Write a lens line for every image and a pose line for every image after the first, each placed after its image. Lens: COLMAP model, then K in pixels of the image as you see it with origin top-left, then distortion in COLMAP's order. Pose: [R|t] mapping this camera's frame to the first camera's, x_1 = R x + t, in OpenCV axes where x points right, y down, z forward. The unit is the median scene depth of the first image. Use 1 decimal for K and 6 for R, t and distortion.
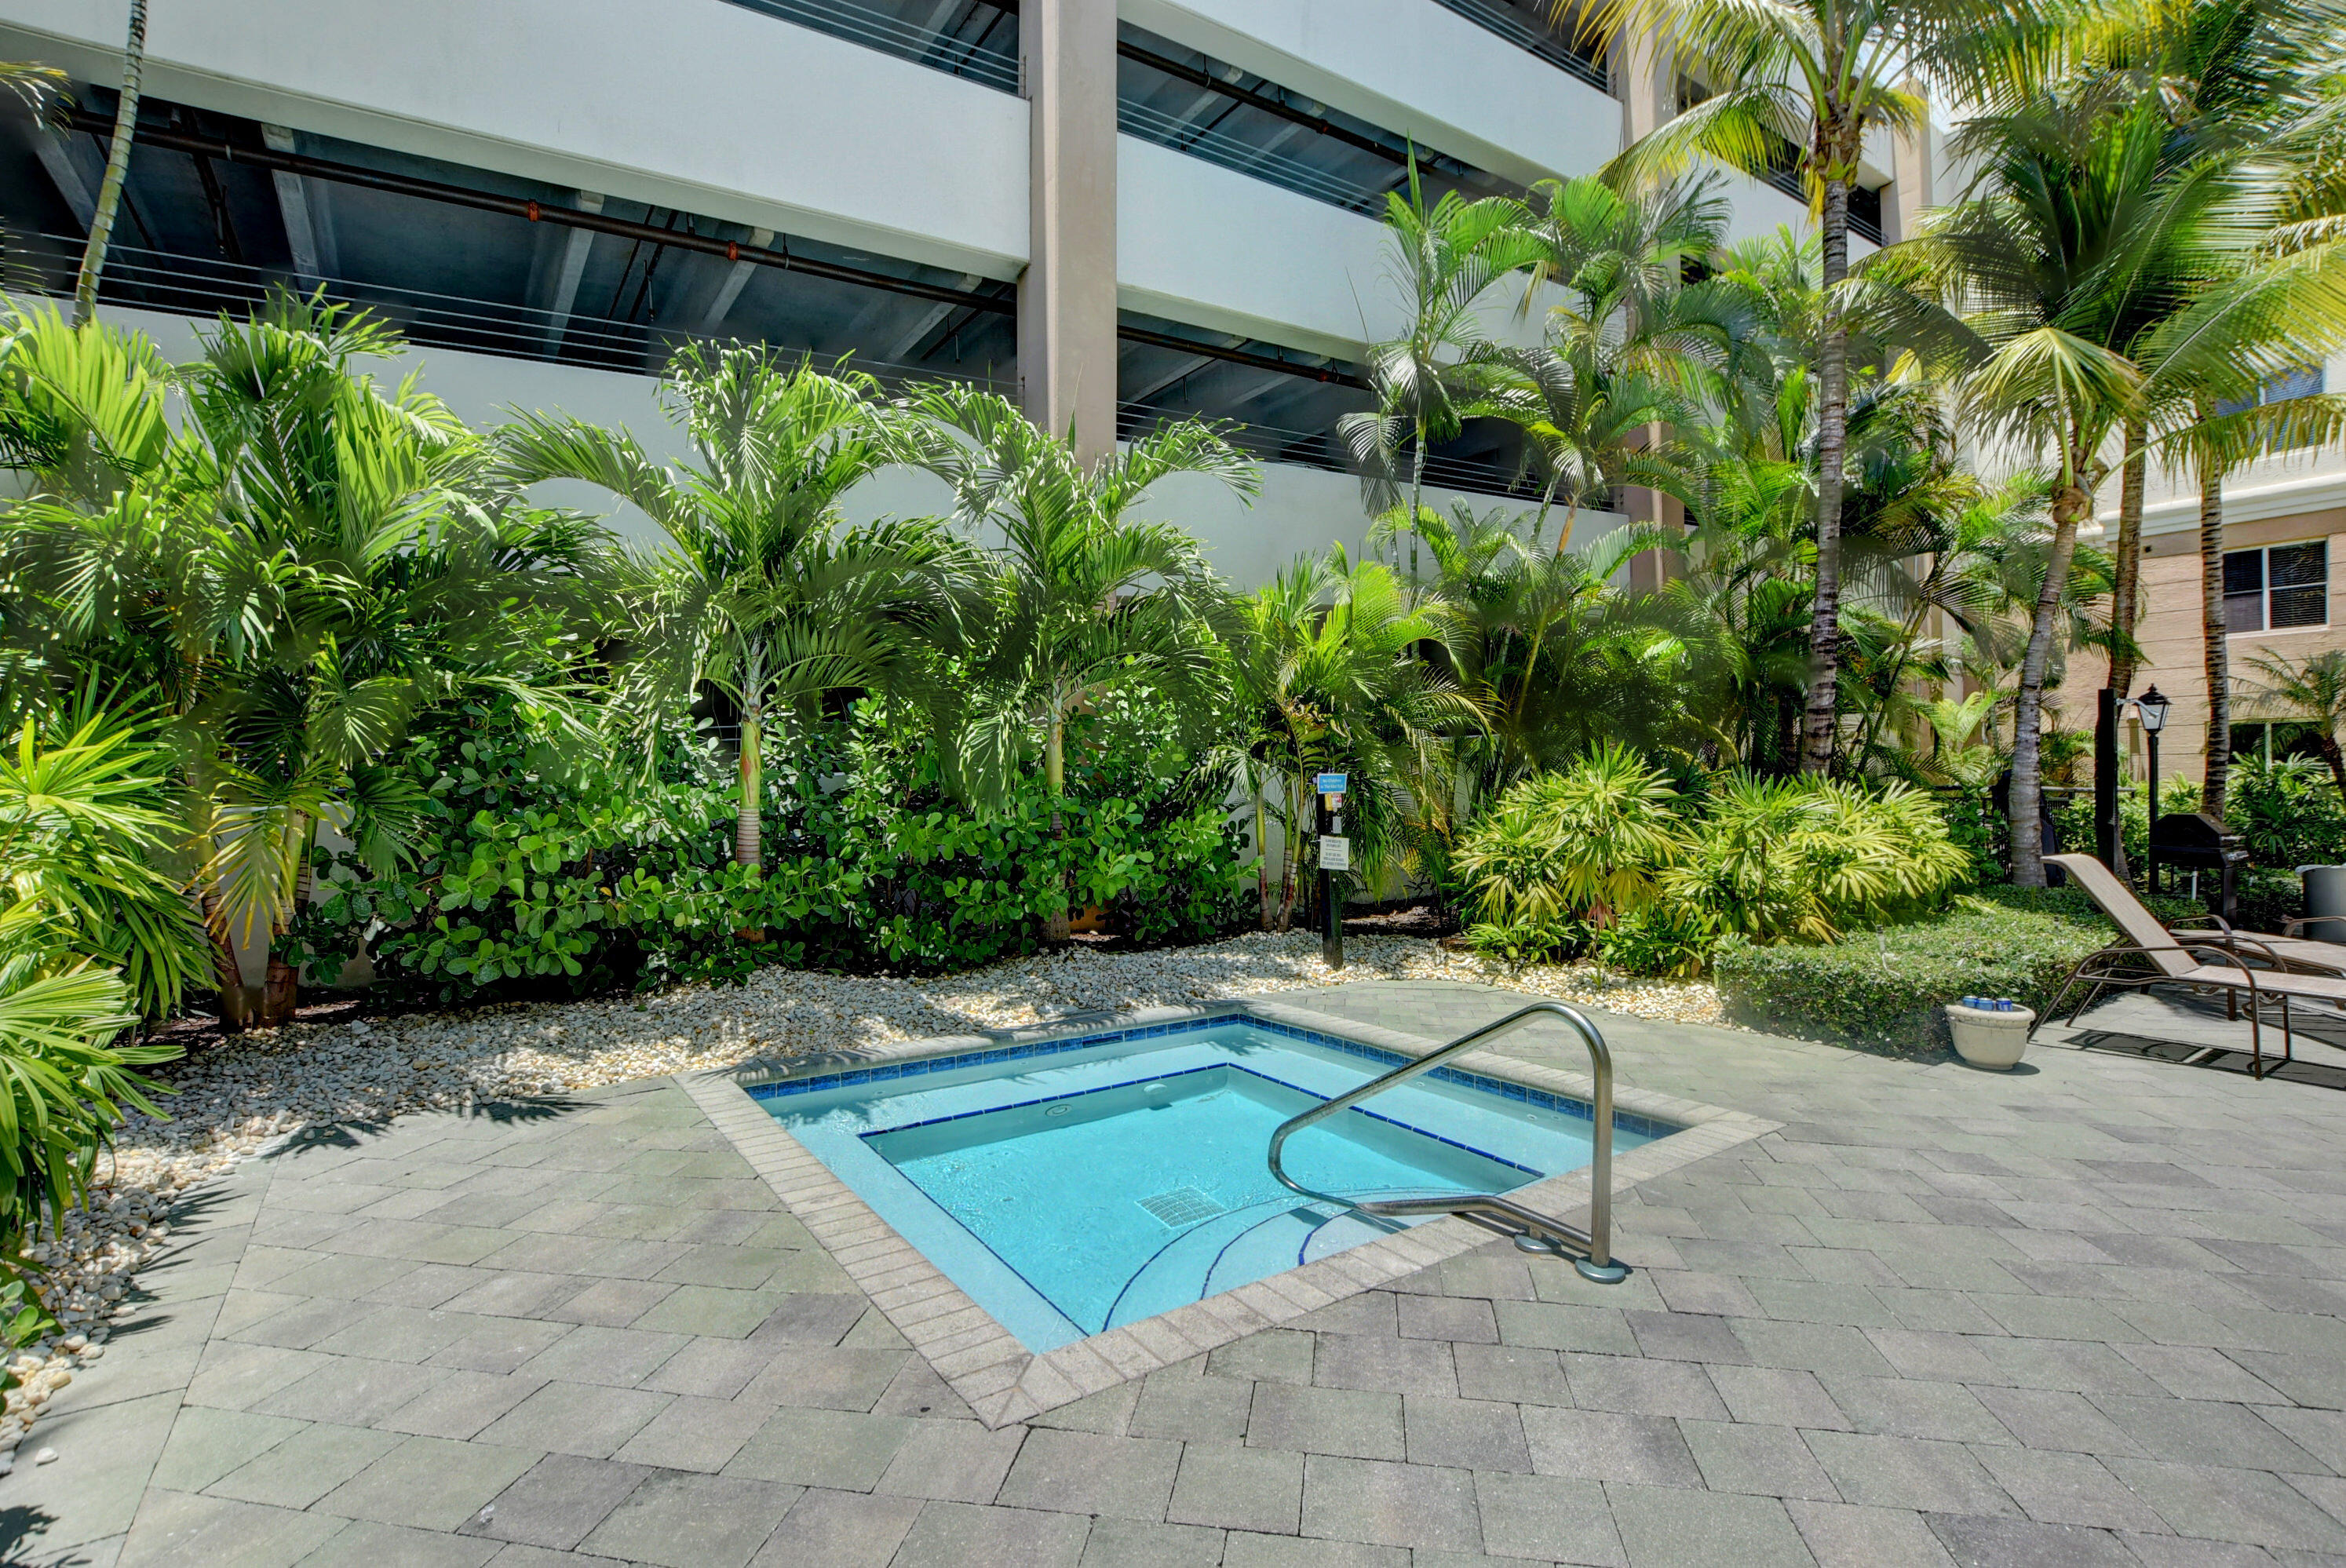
lens RADIAL K [[1051.1, 0, 1166.8], [0, 1051.1, 789.6], [0, 0, 1]] dist [-0.018824, -0.000195]
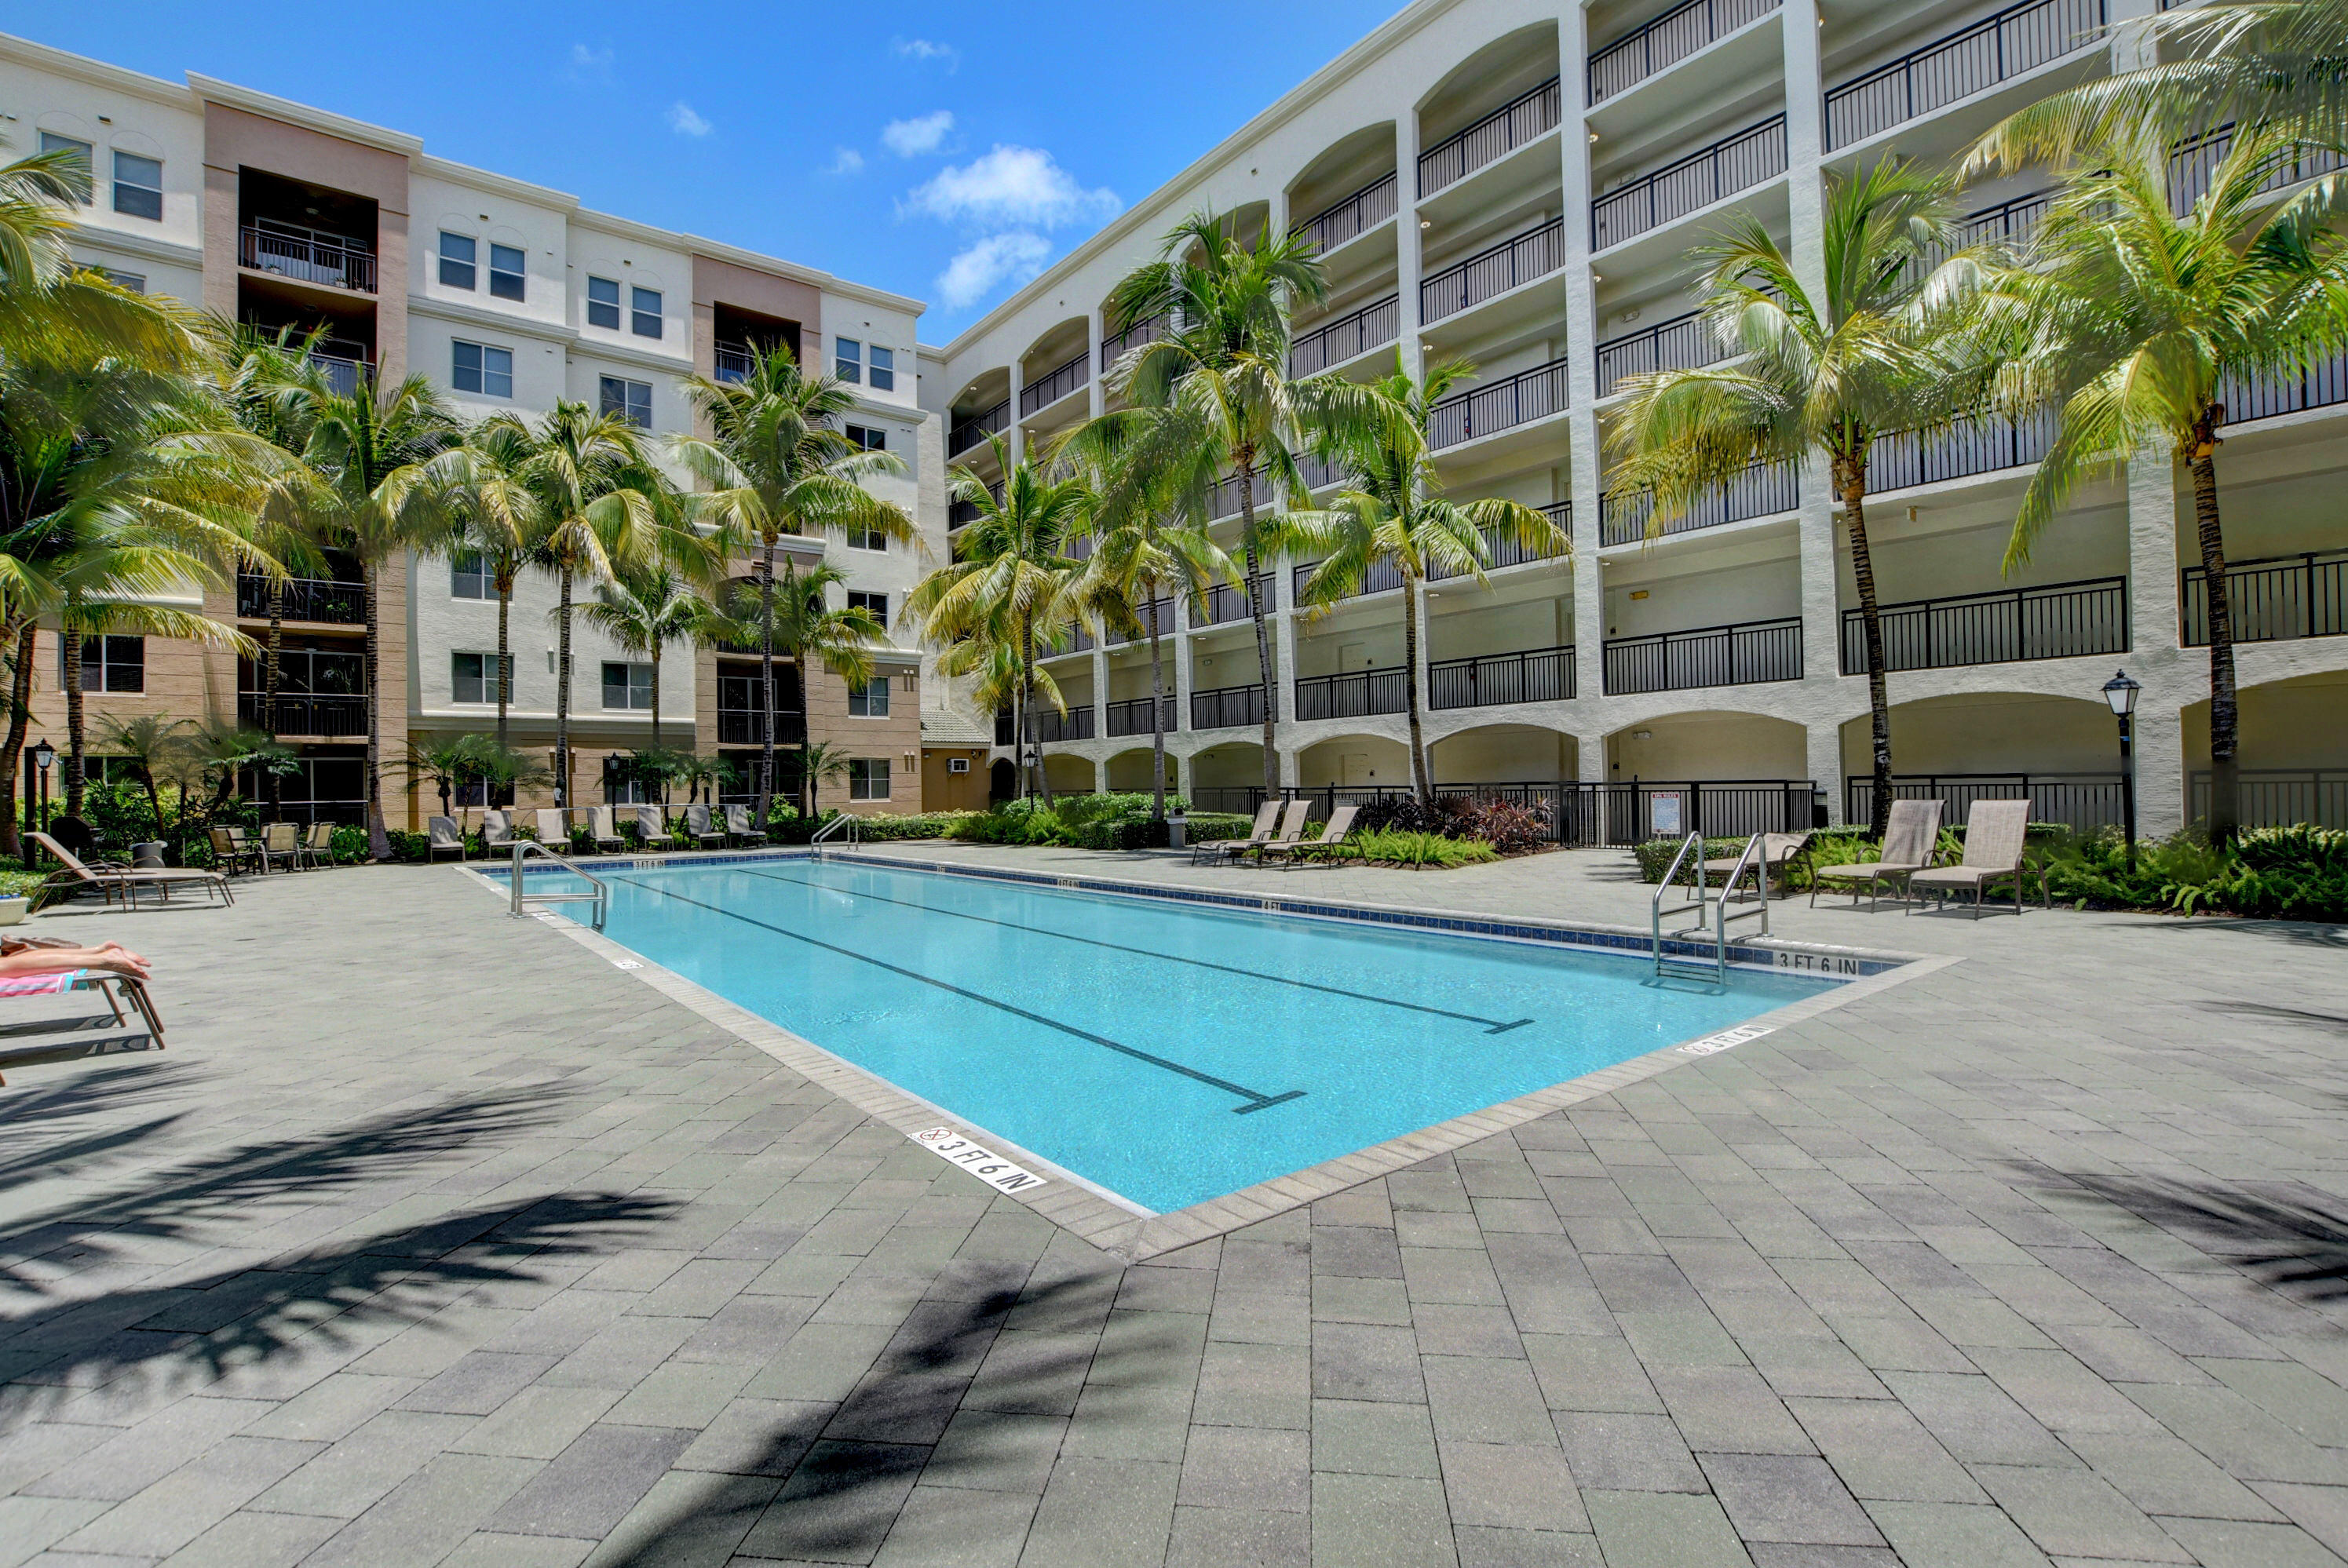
lens RADIAL K [[1051.9, 0, 1167.5], [0, 1051.9, 780.6], [0, 0, 1]] dist [-0.018824, -0.000195]
pose [[-0.060014, 0.008114, 0.998165, -0.589586], [0.007696, 0.999941, -0.007666, -0.007806], [-0.998168, 0.007222, -0.060073, -0.513224]]
